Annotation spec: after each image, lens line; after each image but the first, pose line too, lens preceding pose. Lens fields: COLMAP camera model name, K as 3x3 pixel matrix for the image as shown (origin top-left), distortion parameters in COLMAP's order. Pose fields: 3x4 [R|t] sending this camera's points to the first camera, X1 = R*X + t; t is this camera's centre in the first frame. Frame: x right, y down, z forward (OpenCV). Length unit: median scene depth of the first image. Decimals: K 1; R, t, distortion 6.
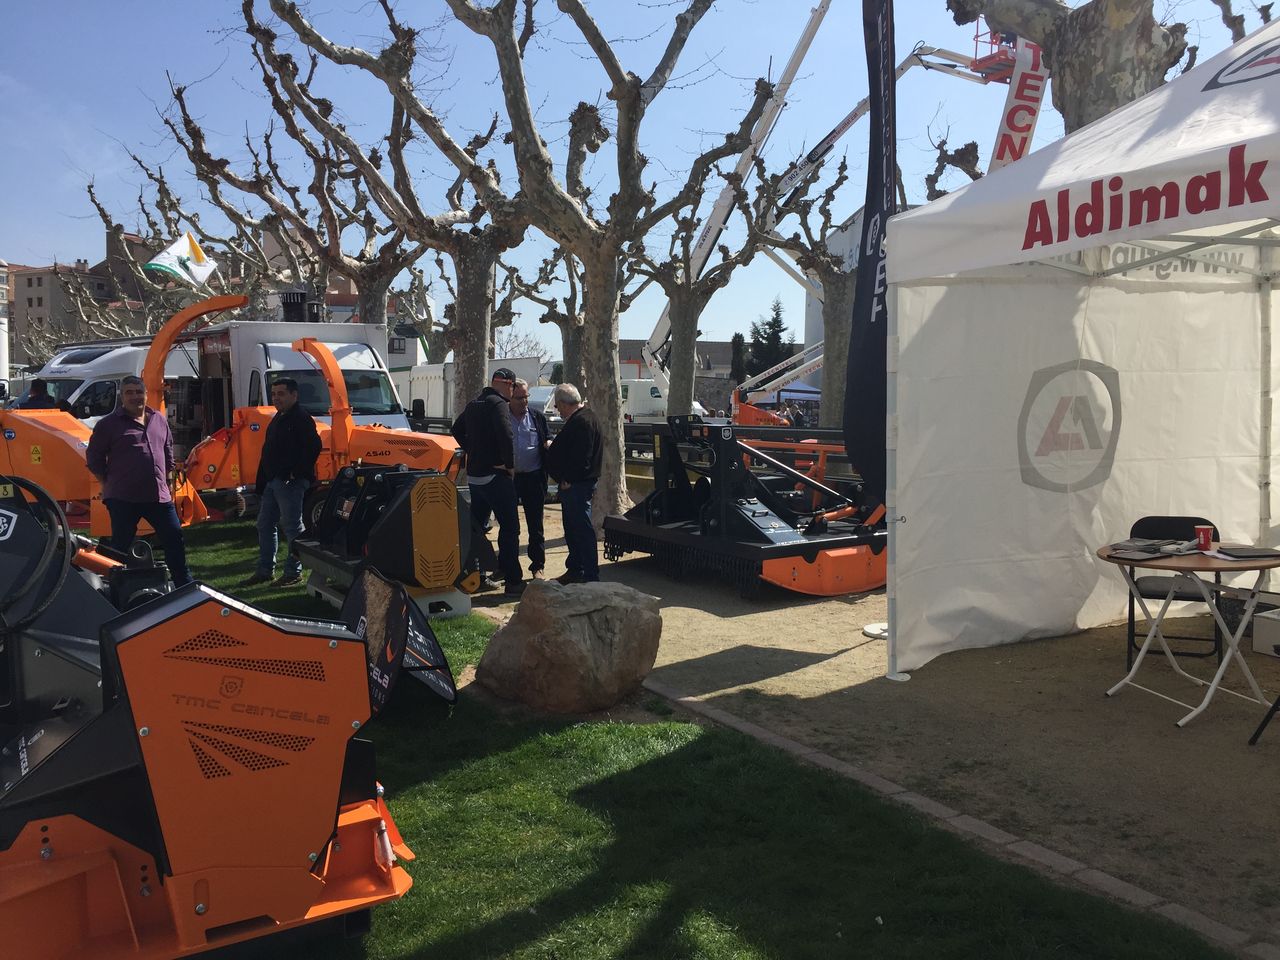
lens RADIAL K [[1091.6, 0, 646.8], [0, 1091.6, 476.6], [0, 0, 1]] dist [0.073662, -0.093347]
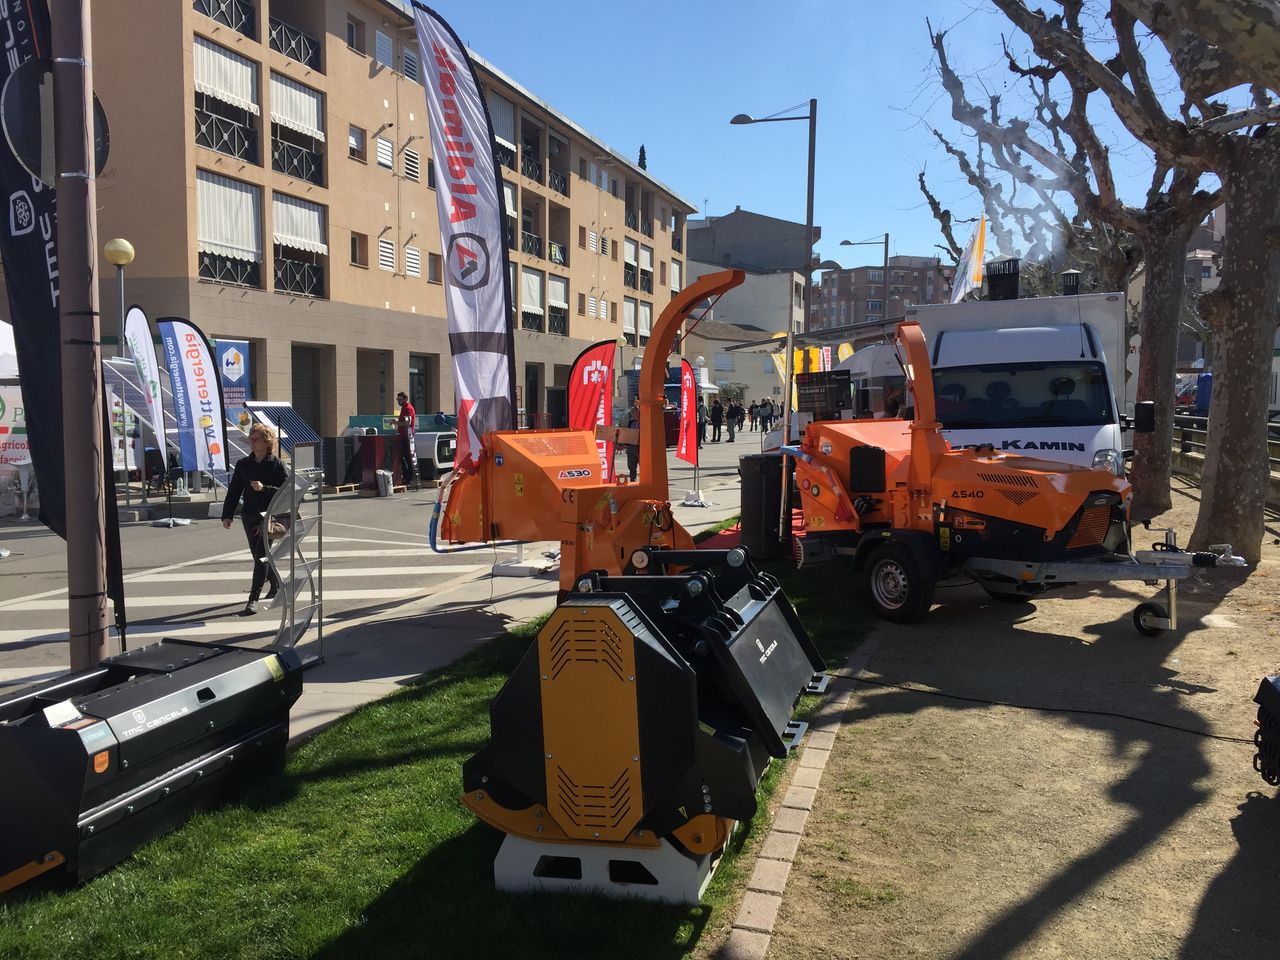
lens RADIAL K [[1091.6, 0, 633.6], [0, 1091.6, 479.2], [0, 0, 1]] dist [0.073662, -0.093347]
pose [[0.675123, 0.043208, -0.736439, 0.099334], [-0.033185, 0.999051, 0.028194, -0.041762], [0.736959, 0.005405, 0.675916, 0.415827]]
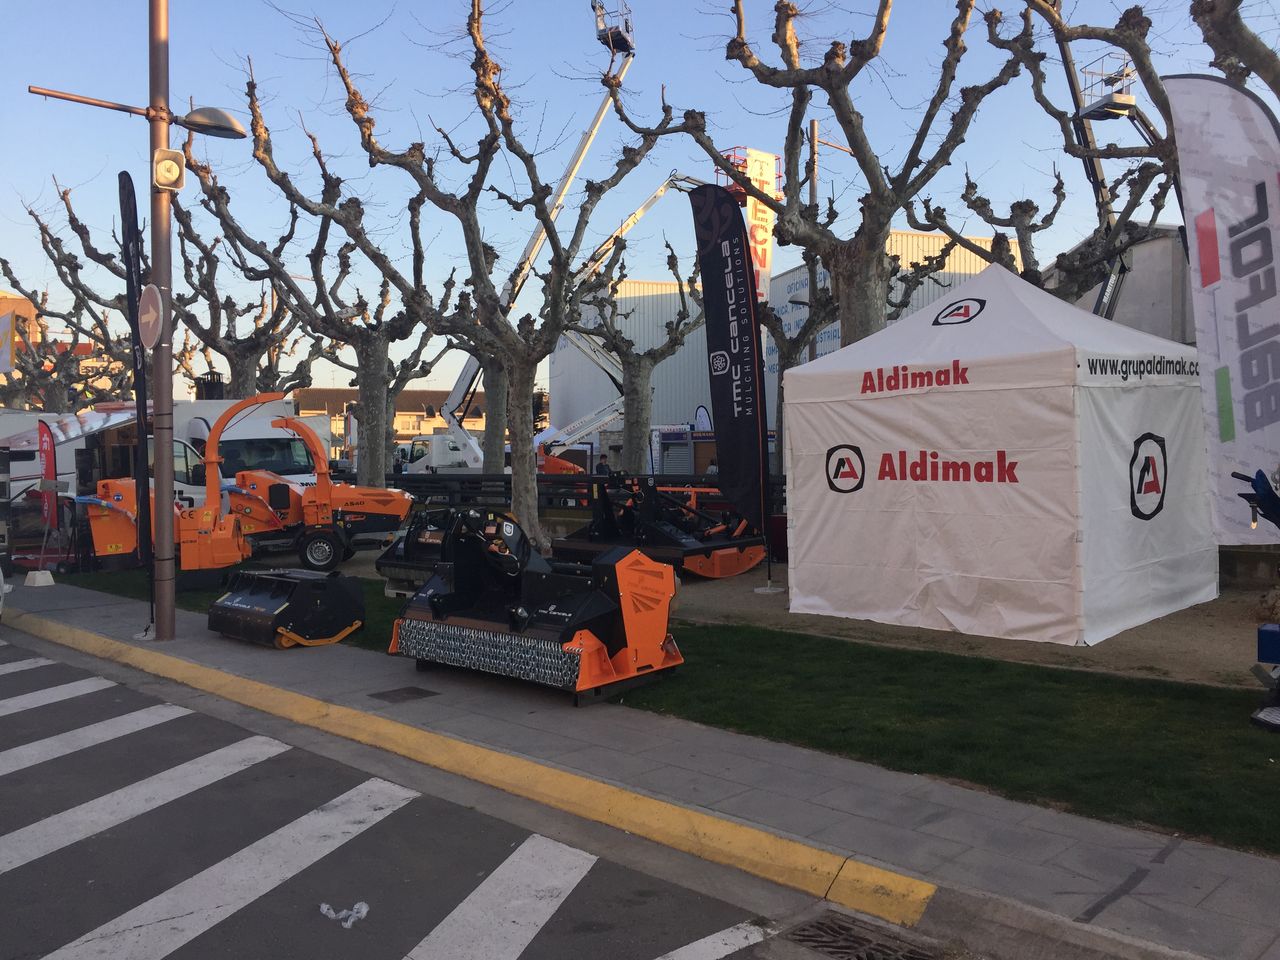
lens RADIAL K [[1091.6, 0, 615.3], [0, 1091.6, 488.5], [0, 0, 1]] dist [0.073662, -0.093347]
pose [[0.970854, -0.025176, 0.238345, -0.251061], [0.033076, 0.999026, -0.029204, 0.009889], [-0.237377, 0.036236, 0.970741, -0.374631]]
